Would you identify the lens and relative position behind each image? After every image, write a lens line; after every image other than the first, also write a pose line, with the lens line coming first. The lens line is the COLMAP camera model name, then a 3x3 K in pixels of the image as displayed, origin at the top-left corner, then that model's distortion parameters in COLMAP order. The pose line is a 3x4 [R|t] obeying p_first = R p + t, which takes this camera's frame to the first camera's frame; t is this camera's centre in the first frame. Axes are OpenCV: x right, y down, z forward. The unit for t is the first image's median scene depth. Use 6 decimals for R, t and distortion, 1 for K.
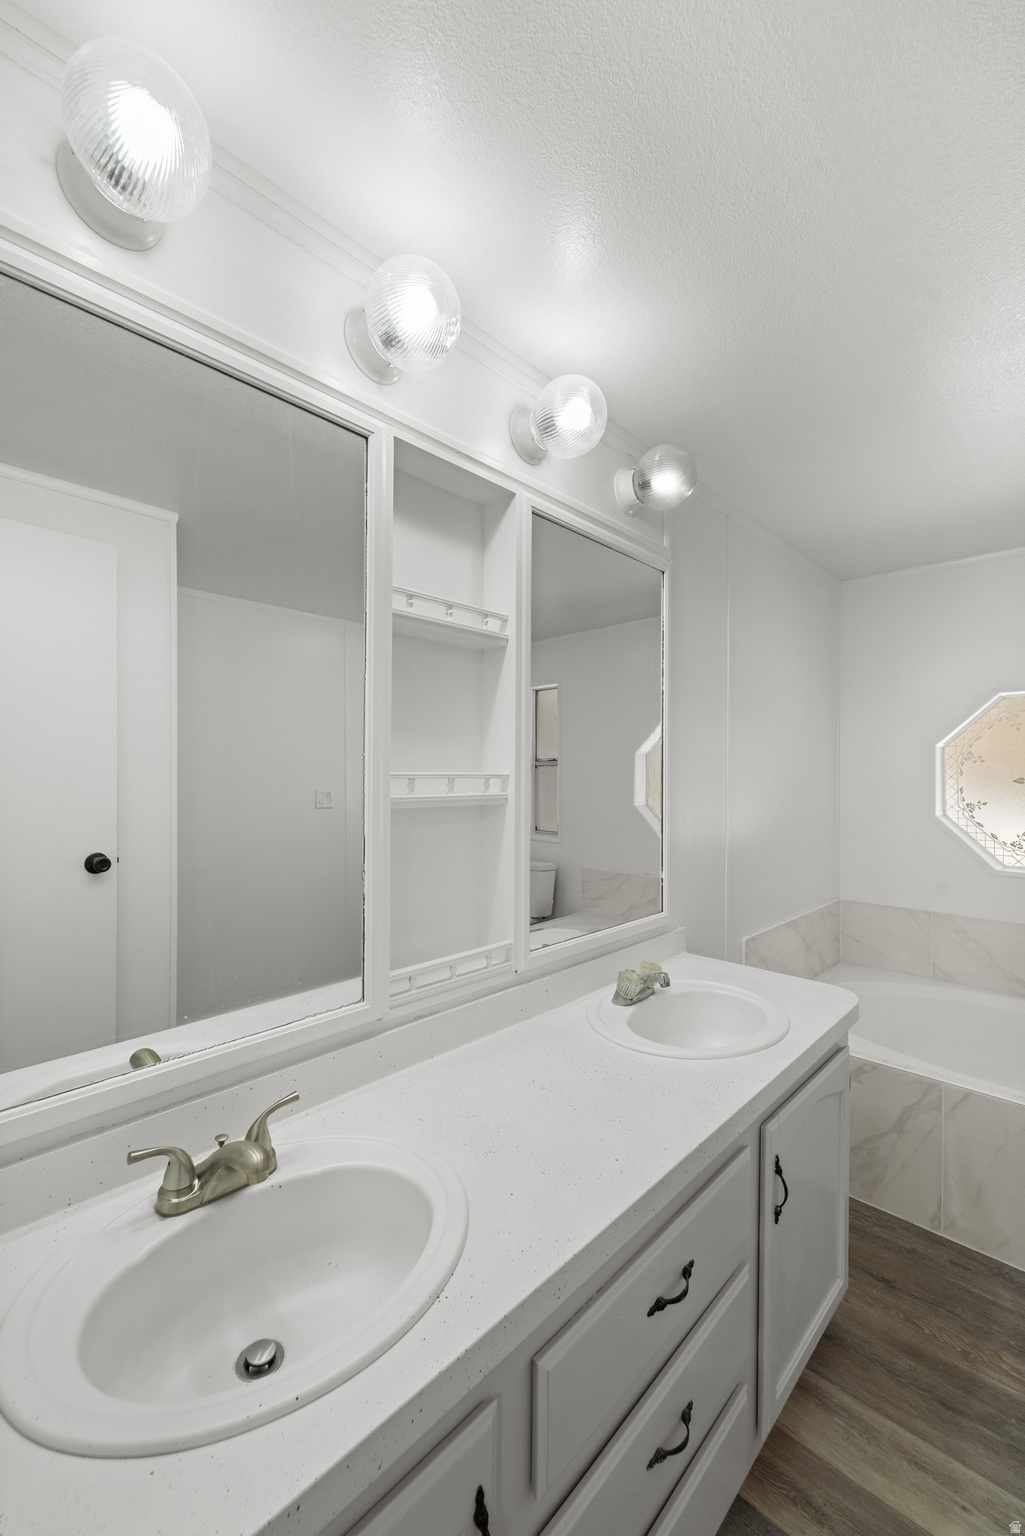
lens RADIAL K [[639.4, 0, 513.9], [0, 639.4, 770.8], [0, 0, 1]] dist [0.000982, -0.001331]
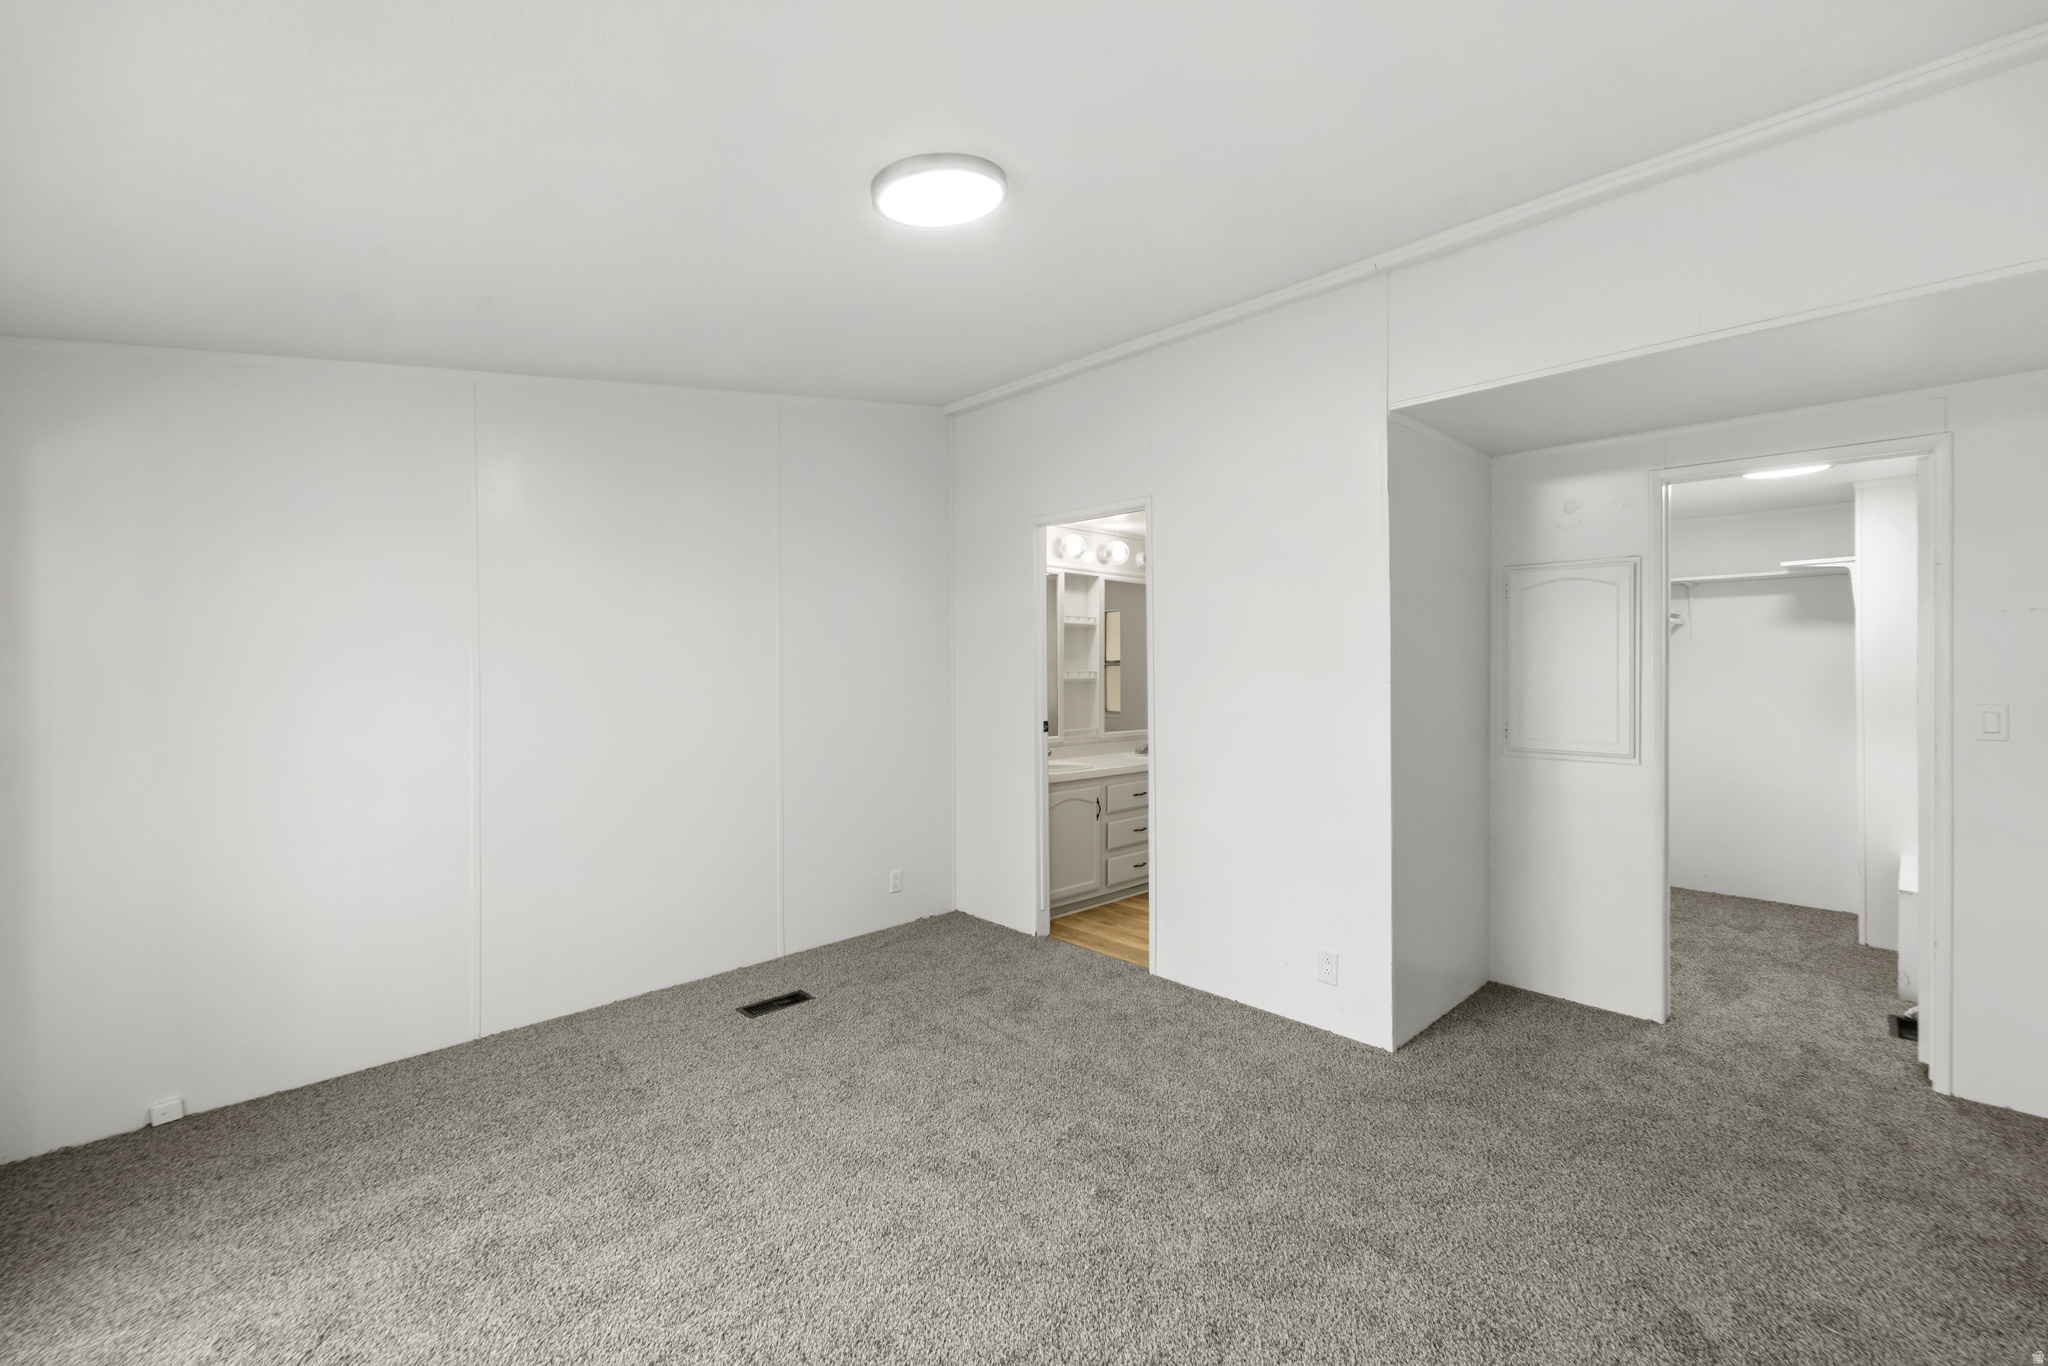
lens RADIAL K [[852.5, 0, 1021.0], [0, 852.5, 673.8], [0, 0, 1]] dist [0.000982, -0.001331]
pose [[0.998001, -0.007935, -0.062704, -0.113156], [0.008381, 0.999941, 0.006857, -0.011997], [0.062646, -0.007369, 0.998009, -2.965461]]
